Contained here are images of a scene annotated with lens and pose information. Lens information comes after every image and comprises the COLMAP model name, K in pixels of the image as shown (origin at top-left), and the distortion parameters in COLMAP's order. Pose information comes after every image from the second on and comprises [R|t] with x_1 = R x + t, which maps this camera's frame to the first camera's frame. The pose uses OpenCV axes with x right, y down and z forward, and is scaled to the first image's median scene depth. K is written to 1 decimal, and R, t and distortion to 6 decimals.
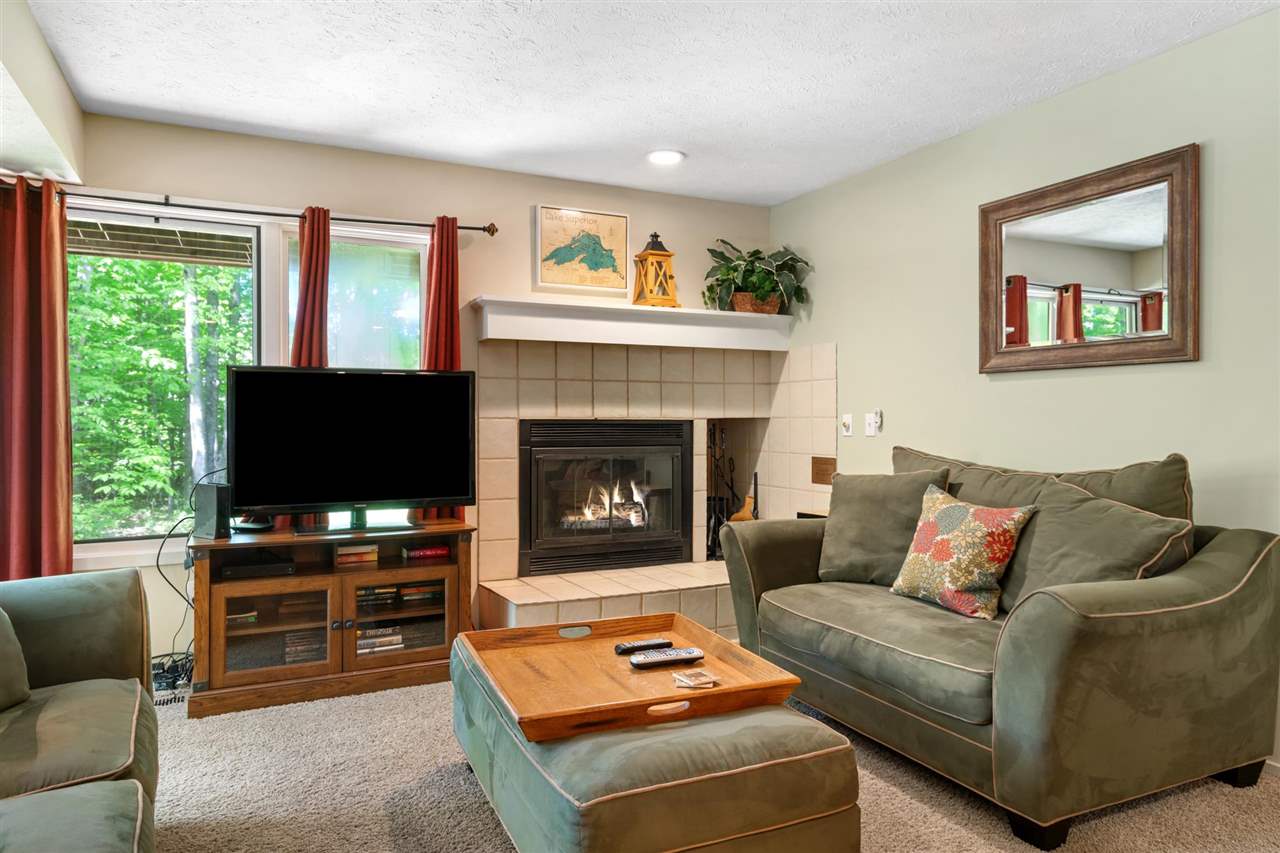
lens RADIAL K [[797.4, 0, 646.0], [0, 797.4, 424.2], [0, 0, 1]] dist [0.001308, 0.006277]
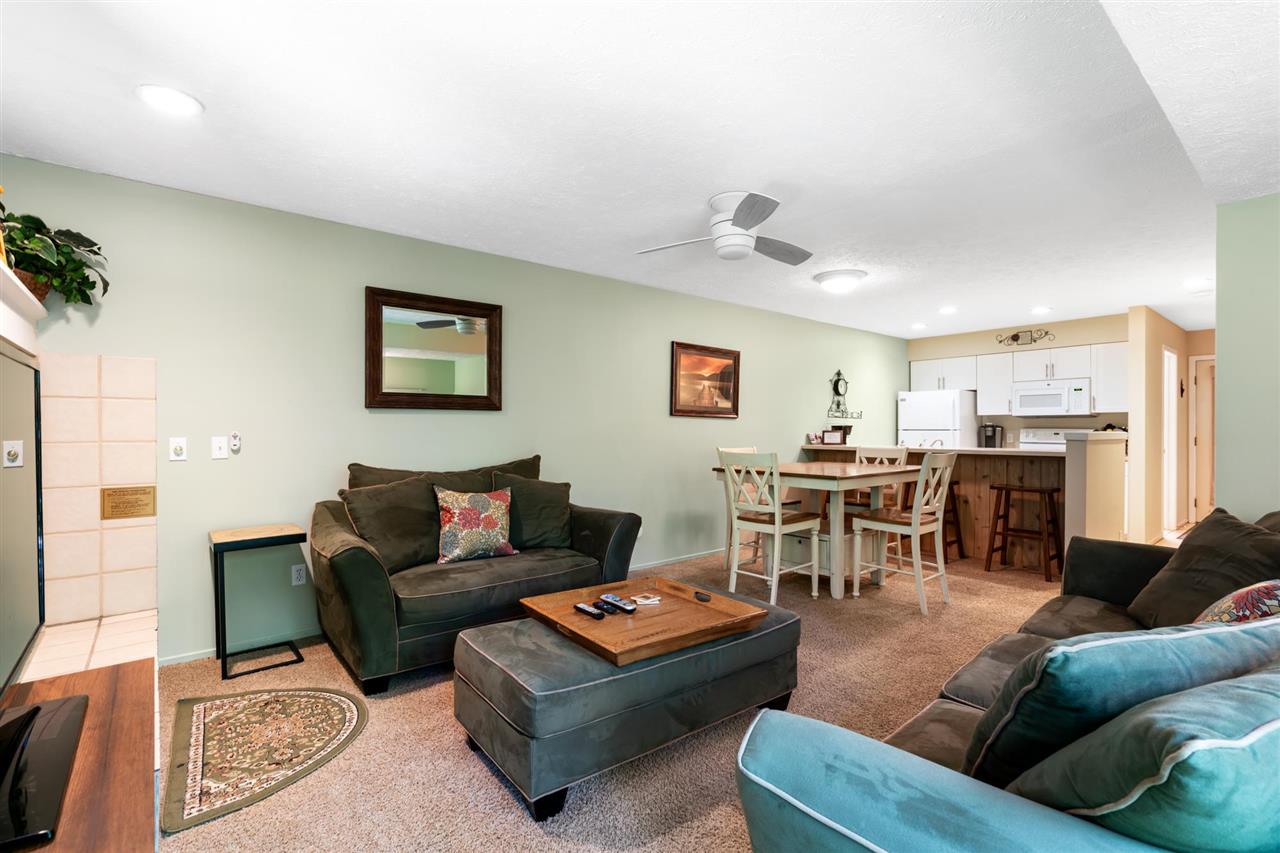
lens RADIAL K [[579.2, 0, 651.1], [0, 579.2, 427.3], [0, 0, 1]] dist [-0.005259, 0.002892]
pose [[-0.230110, -0.000967, 0.973164, -0.545388], [0.004882, 0.999986, 0.002148, -0.023267], [-0.973152, 0.005245, -0.230102, 0.607936]]
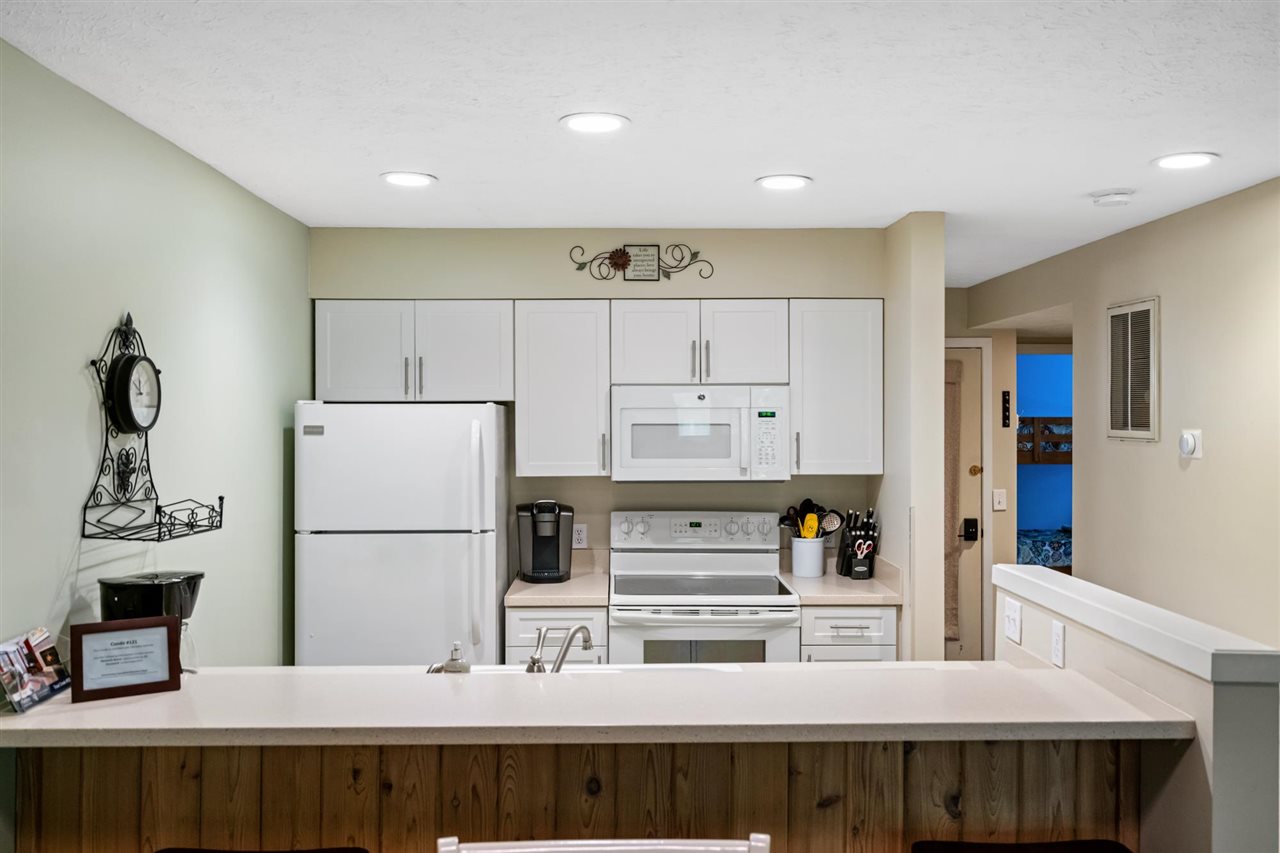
lens RADIAL K [[1087.2, 0, 636.6], [0, 1087.2, 416.5], [0, 0, 1]] dist [0.007044, 0.017817]
pose [[-0.900422, -0.003073, 0.435007, 0.316504], [-0.000030, 0.999975, 0.007002, -0.118595], [-0.435018, 0.006292, -0.900400, 0.201610]]
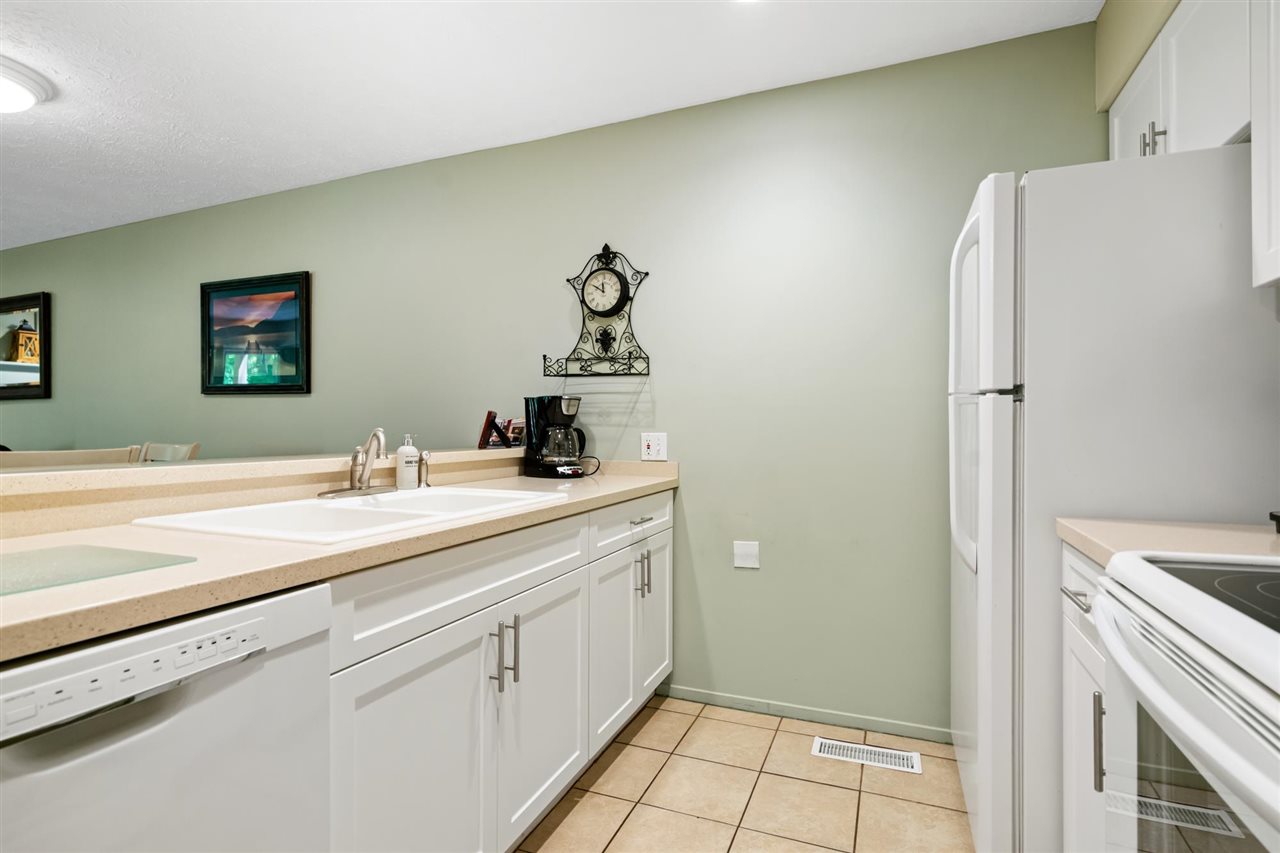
lens RADIAL K [[624.7, 0, 642.9], [0, 624.7, 425.8], [0, 0, 1]] dist [-0.002277, 0.001387]
pose [[0.759736, -0.000954, 0.650231, 0.506908], [0.008321, 0.999931, -0.008254, 0.011402], [-0.650179, 0.011681, 0.759691, -0.762208]]
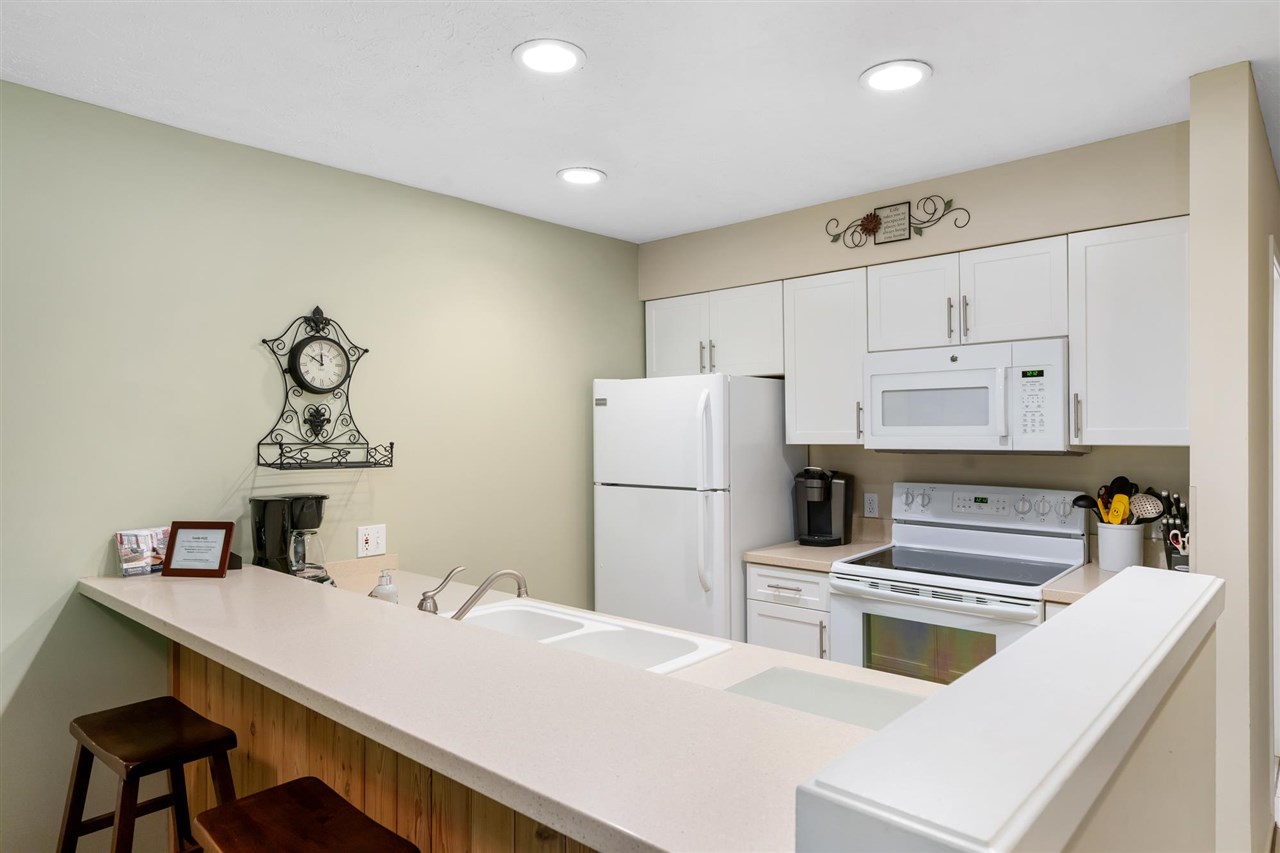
lens RADIAL K [[778.0, 0, 646.7], [0, 778.0, 429.4], [0, 0, 1]] dist [0.010588, 0.000506]
pose [[-0.368773, -0.001587, 0.929518, 0.174338], [0.012155, 0.999905, 0.006530, -0.074142], [-0.929440, 0.013707, -0.368719, -0.277848]]
